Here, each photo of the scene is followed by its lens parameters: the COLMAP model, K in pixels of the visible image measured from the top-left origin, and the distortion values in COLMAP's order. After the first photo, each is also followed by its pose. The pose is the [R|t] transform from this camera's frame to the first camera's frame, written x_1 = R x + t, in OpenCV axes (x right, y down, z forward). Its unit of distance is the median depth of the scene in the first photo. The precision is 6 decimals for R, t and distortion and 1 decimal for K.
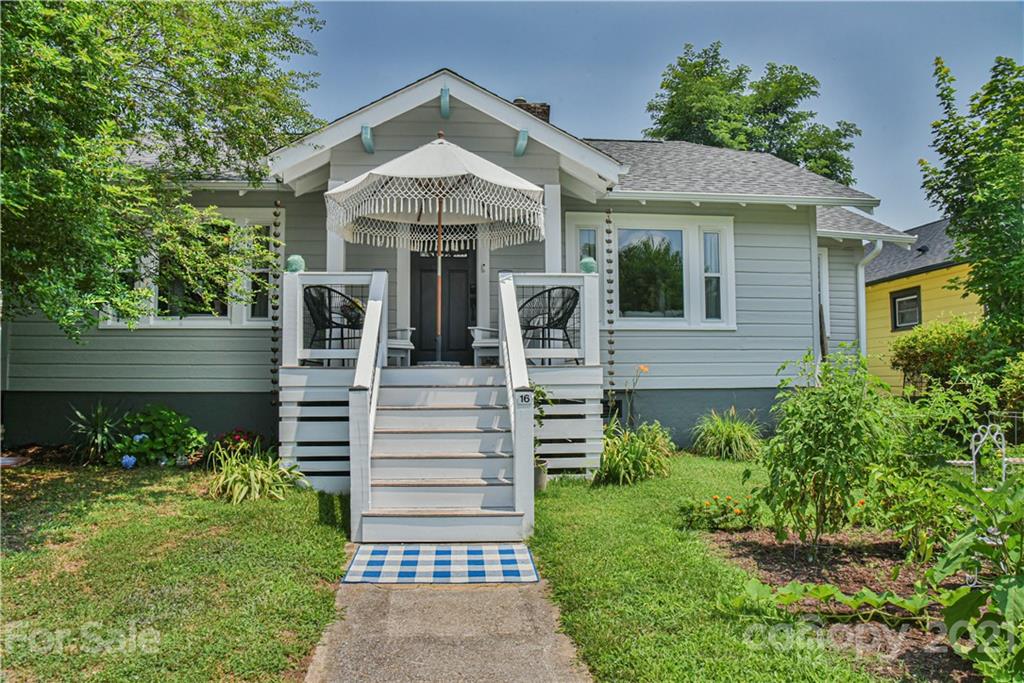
lens RADIAL K [[703.8, 0, 506.2], [0, 703.8, 344.9], [0, 0, 1]] dist [-0.098698, 0.054293]
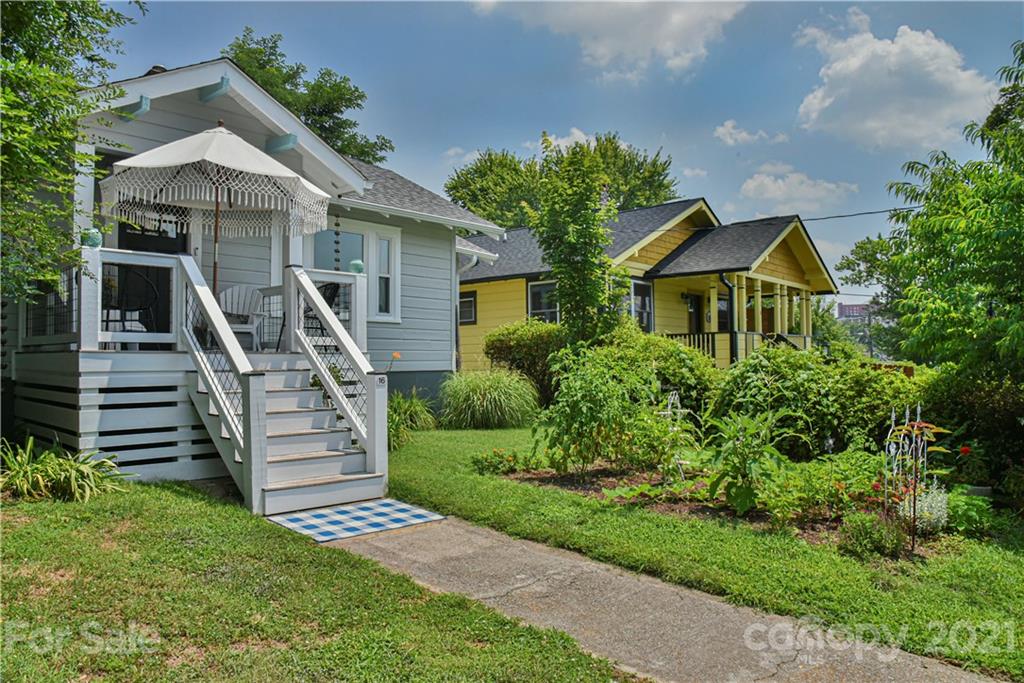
lens RADIAL K [[703.8, 0, 510.8], [0, 703.8, 347.6], [0, 0, 1]] dist [-0.098698, 0.054293]
pose [[0.741194, 0.015756, 0.671106, -0.439204], [-0.034254, 0.999310, 0.014369, -0.004048], [-0.670417, -0.033638, 0.741222, -0.032354]]
